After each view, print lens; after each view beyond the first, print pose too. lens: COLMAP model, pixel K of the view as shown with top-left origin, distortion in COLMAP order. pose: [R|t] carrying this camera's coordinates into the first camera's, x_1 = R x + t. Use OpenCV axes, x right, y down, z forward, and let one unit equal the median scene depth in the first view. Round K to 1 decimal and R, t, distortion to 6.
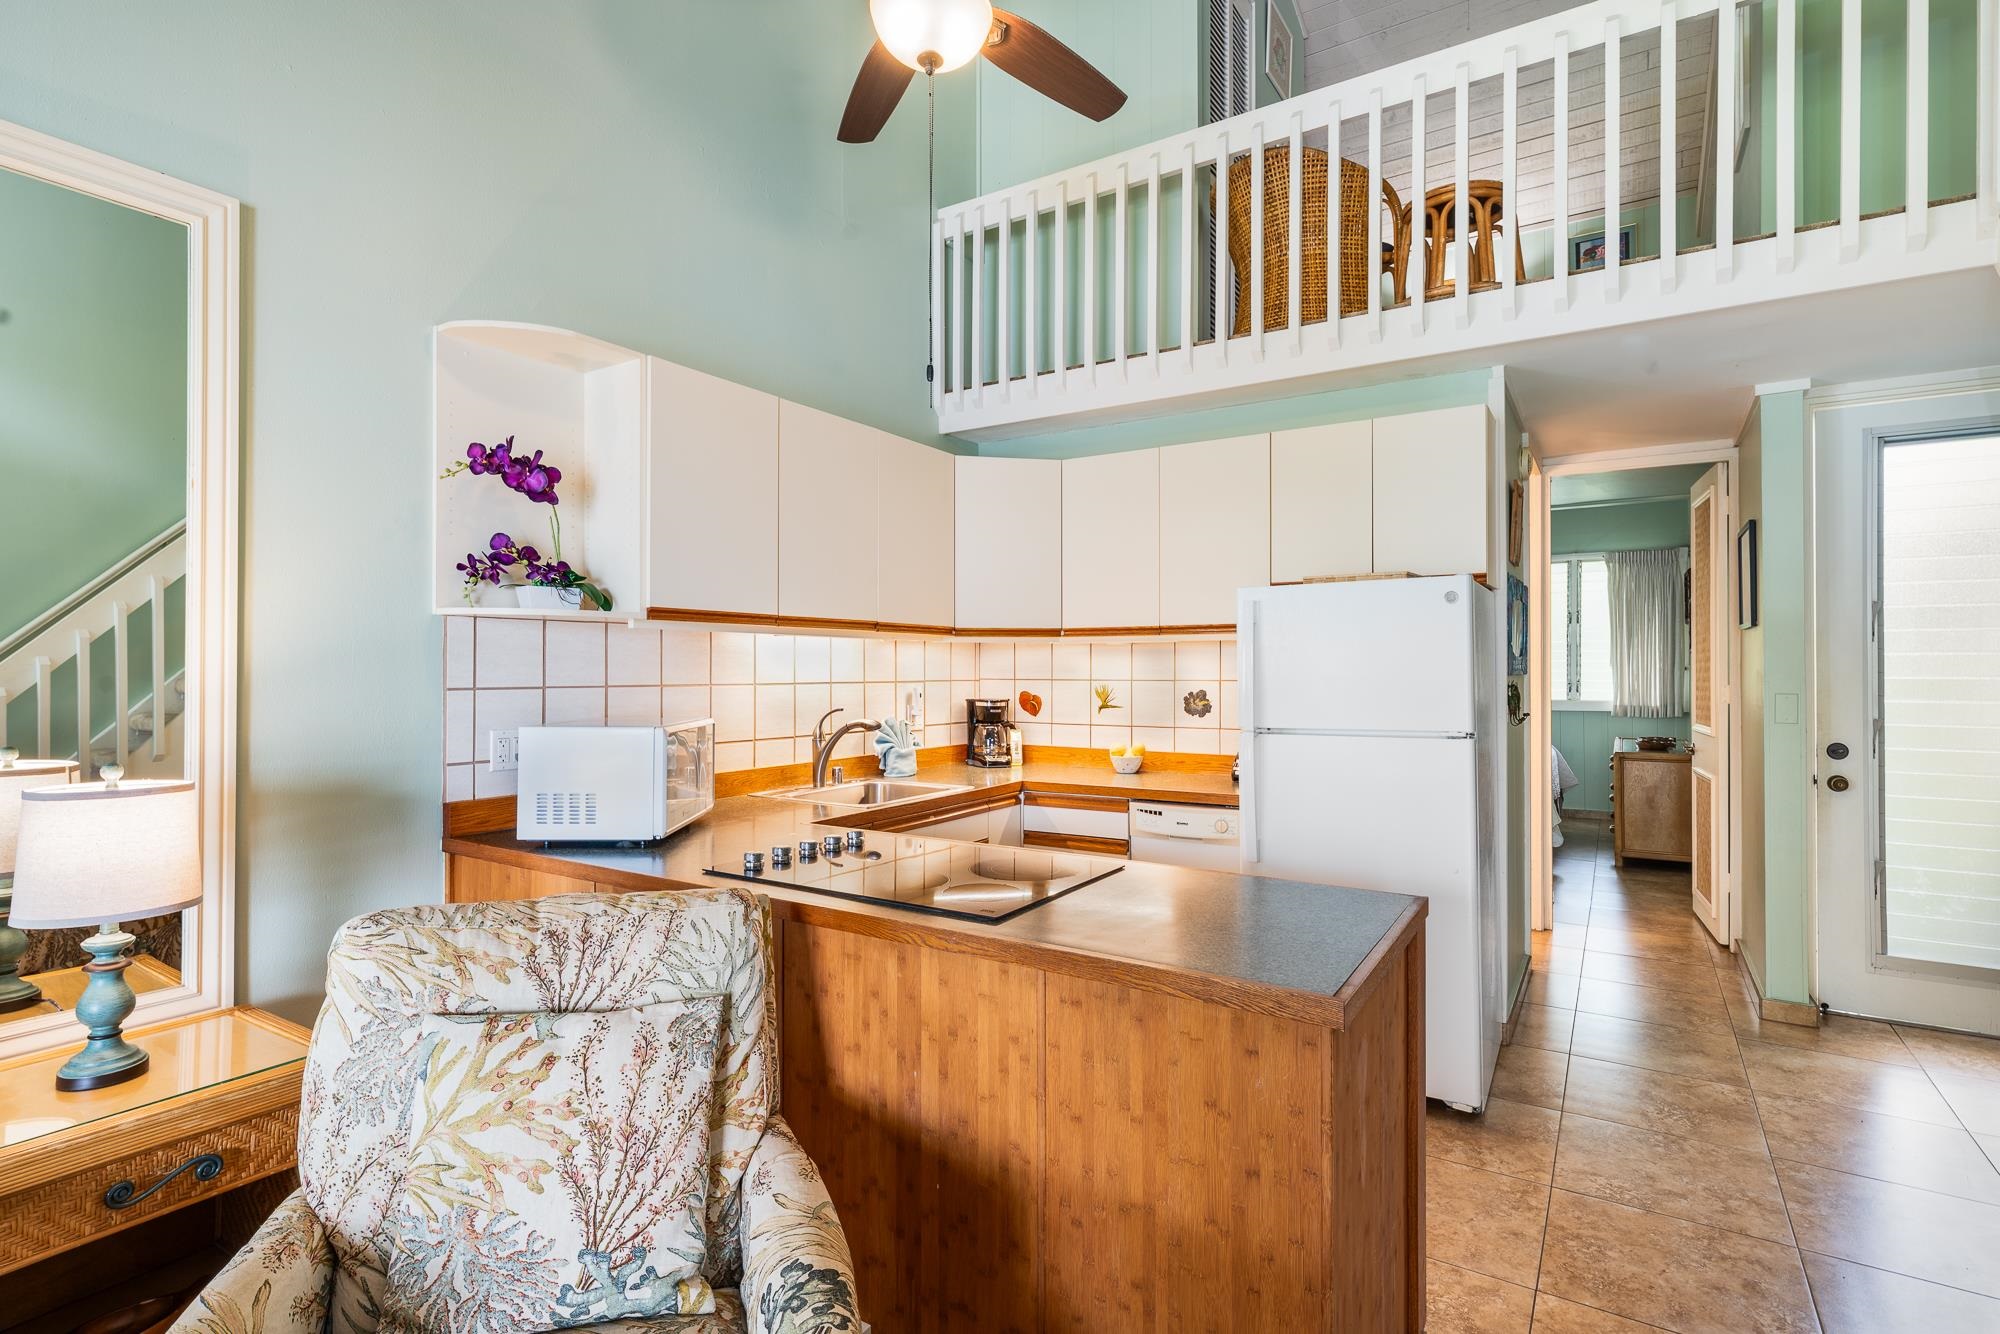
lens RADIAL K [[947.2, 0, 1000.3], [0, 947.2, 666.8], [0, 0, 1]] dist [0.002062, -0.001664]
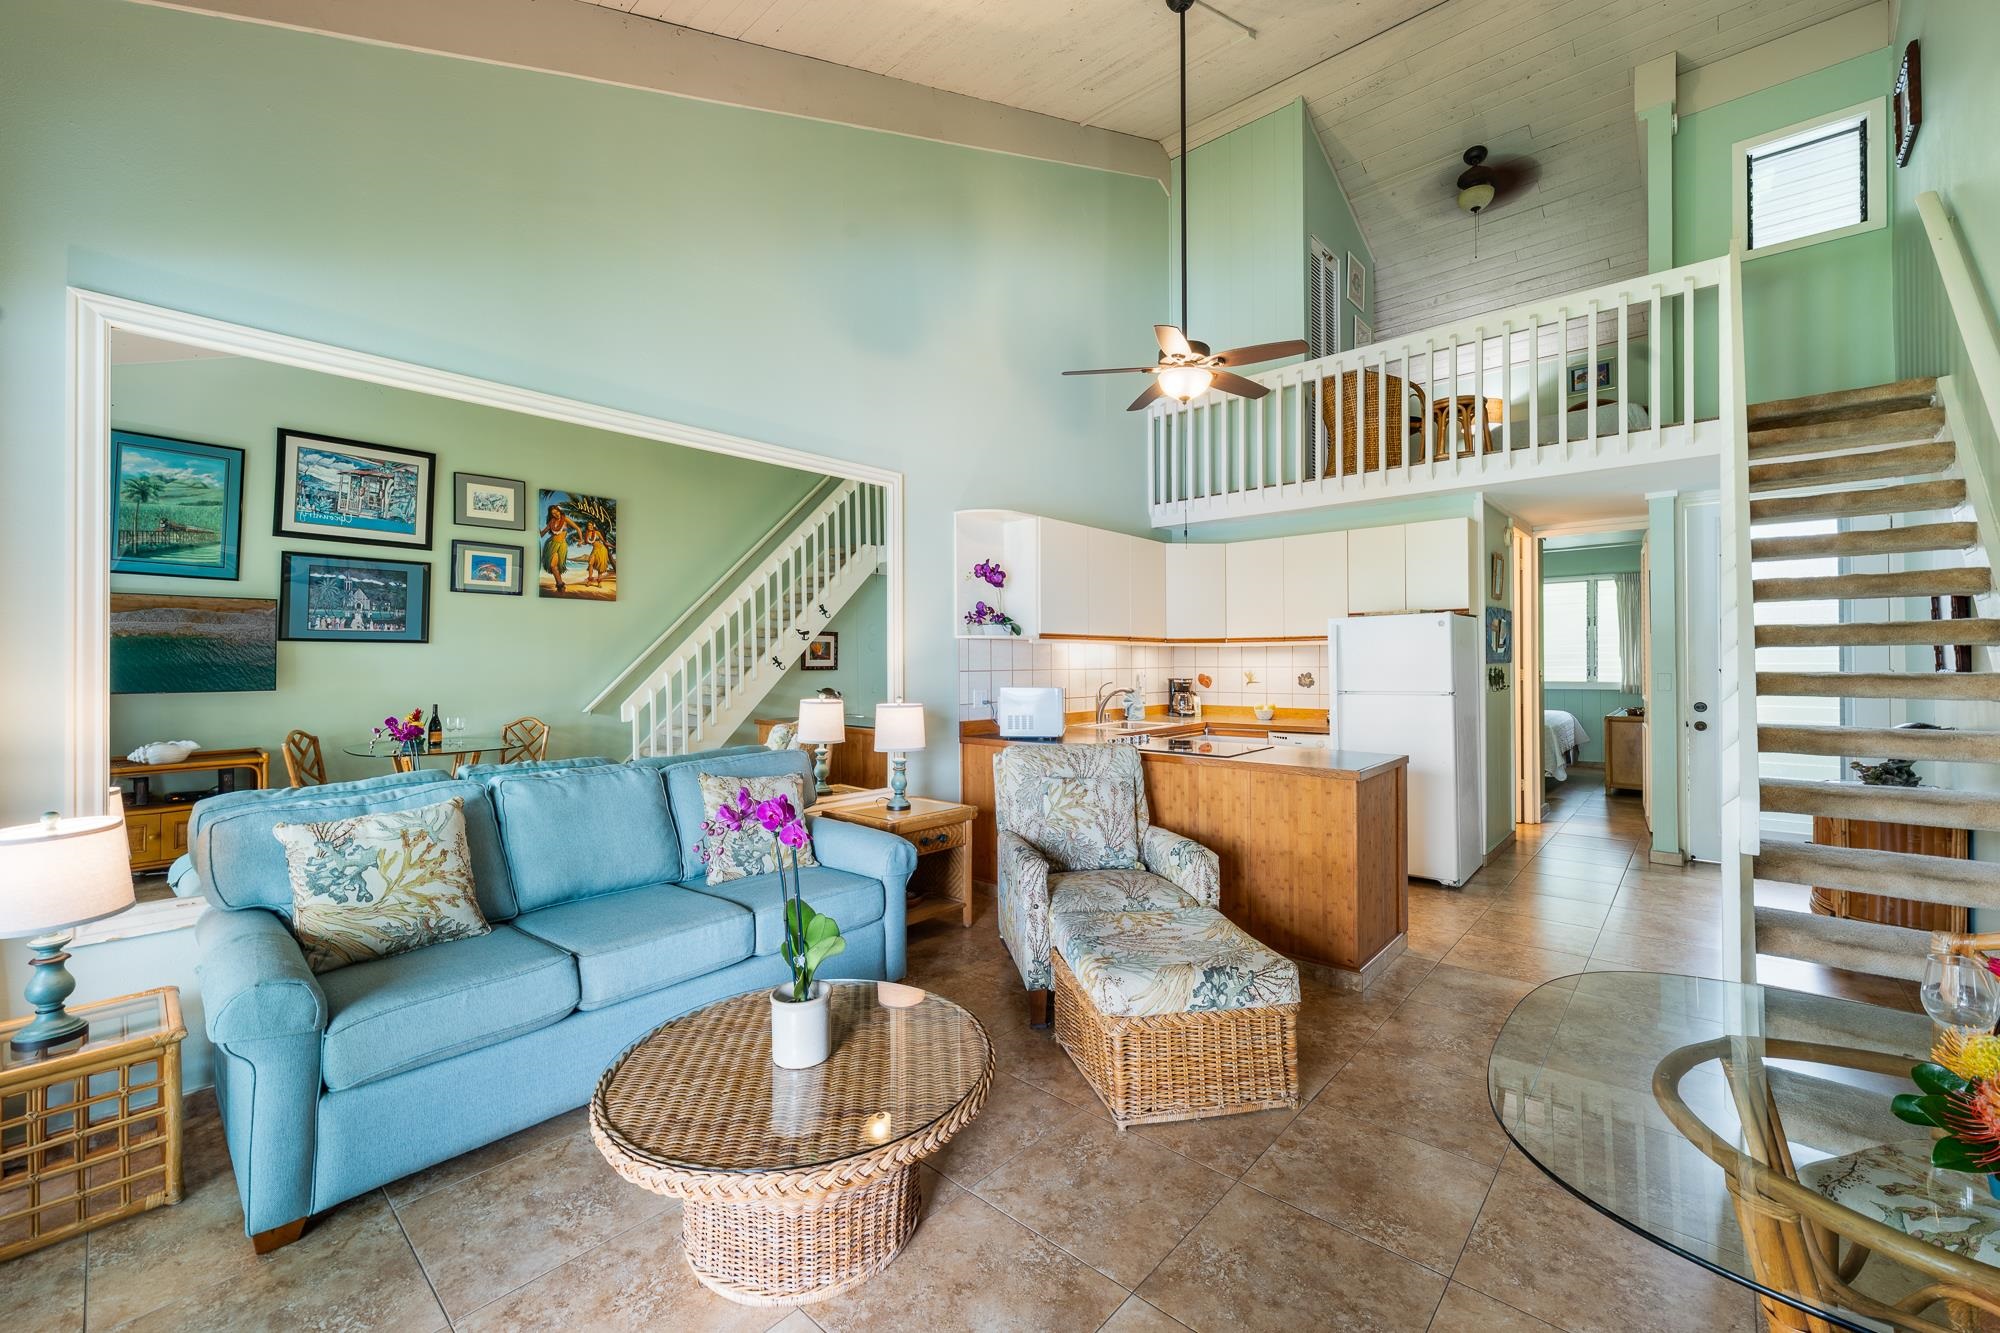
lens RADIAL K [[798.7, 0, 1007.3], [0, 798.7, 658.3], [0, 0, 1]] dist [0.003231, -0.000768]
pose [[0.988912, -0.005696, -0.148393, -0.137233], [0.005444, 0.999983, -0.002108, -0.002053], [0.148403, 0.001277, 0.988926, -0.629511]]
